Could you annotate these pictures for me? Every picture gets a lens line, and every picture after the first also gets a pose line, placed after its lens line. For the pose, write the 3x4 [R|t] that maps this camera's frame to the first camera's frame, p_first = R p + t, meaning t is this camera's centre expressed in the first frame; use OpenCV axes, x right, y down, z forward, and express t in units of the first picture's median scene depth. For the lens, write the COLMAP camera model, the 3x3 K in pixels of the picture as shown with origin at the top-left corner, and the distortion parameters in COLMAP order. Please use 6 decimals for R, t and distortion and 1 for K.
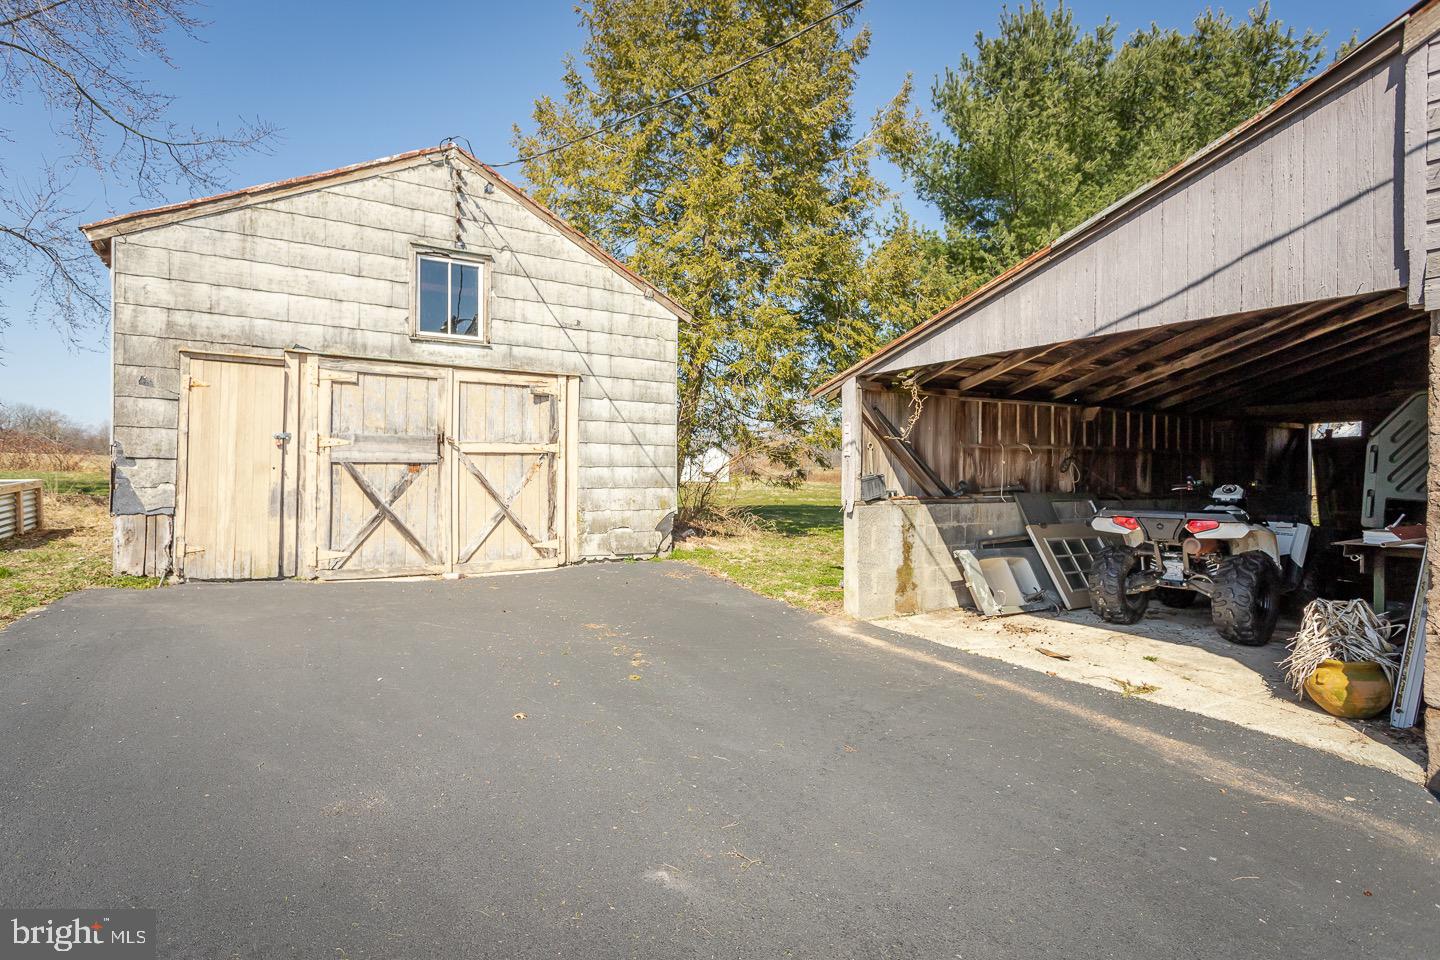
lens RADIAL K [[732.0, 0, 726.7], [0, 732.0, 480.8], [0, 0, 1]] dist [-0.011833, 0.006191]
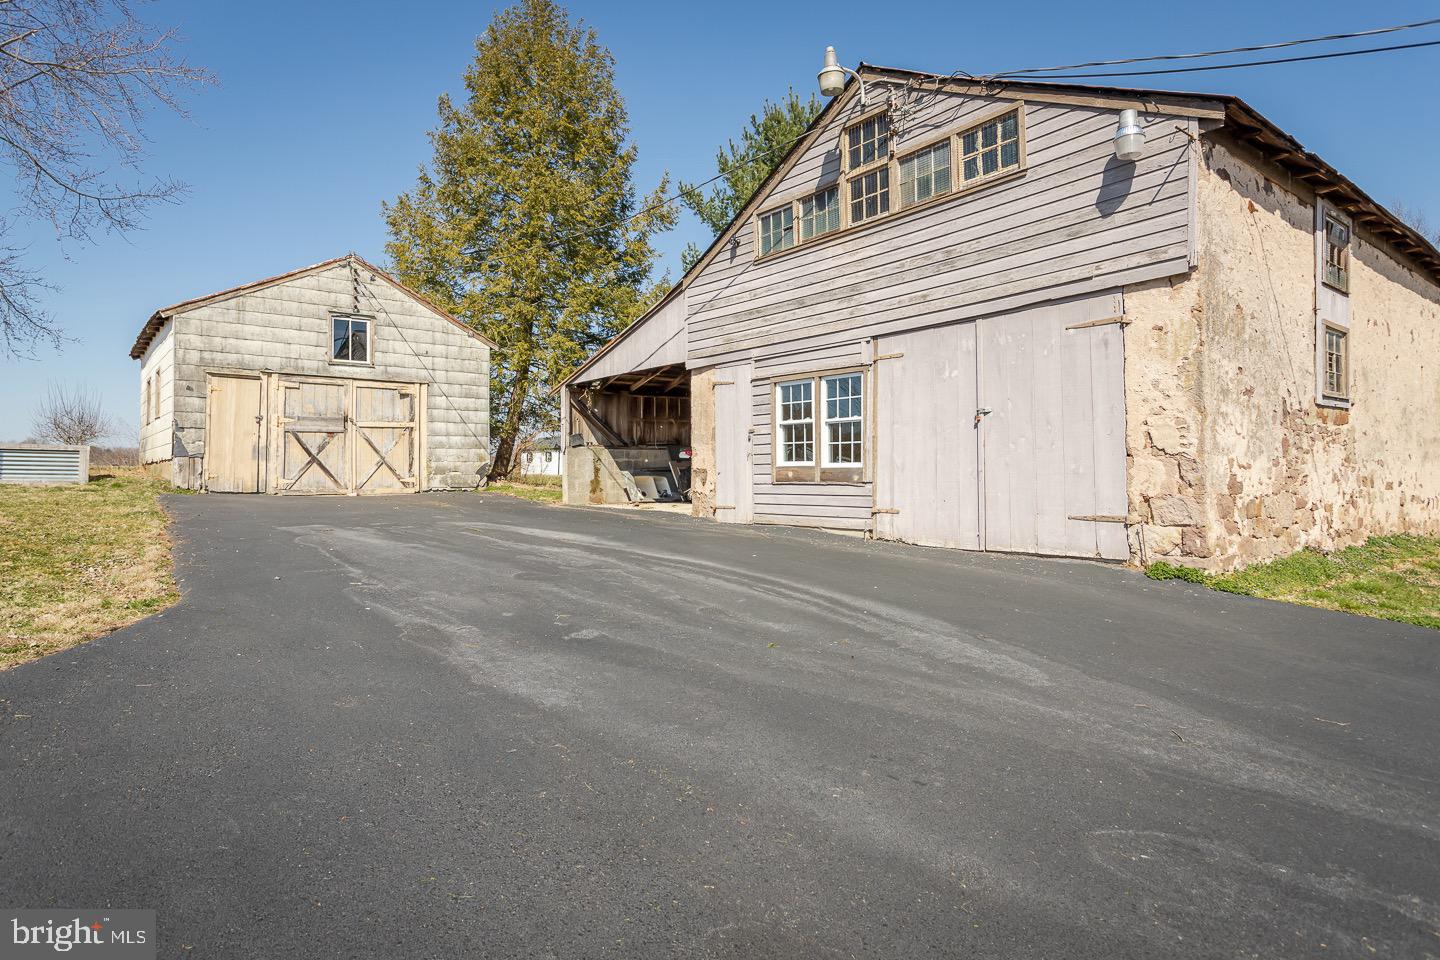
lens RADIAL K [[793.6, 0, 727.7], [0, 793.6, 451.3], [0, 0, 1]] dist [0.000621, 0.002913]
pose [[0.990195, -0.013143, 0.139075, 0.267141], [0.018369, 0.999170, -0.036355, 0.111280], [-0.138482, 0.038553, 0.989614, -1.064080]]
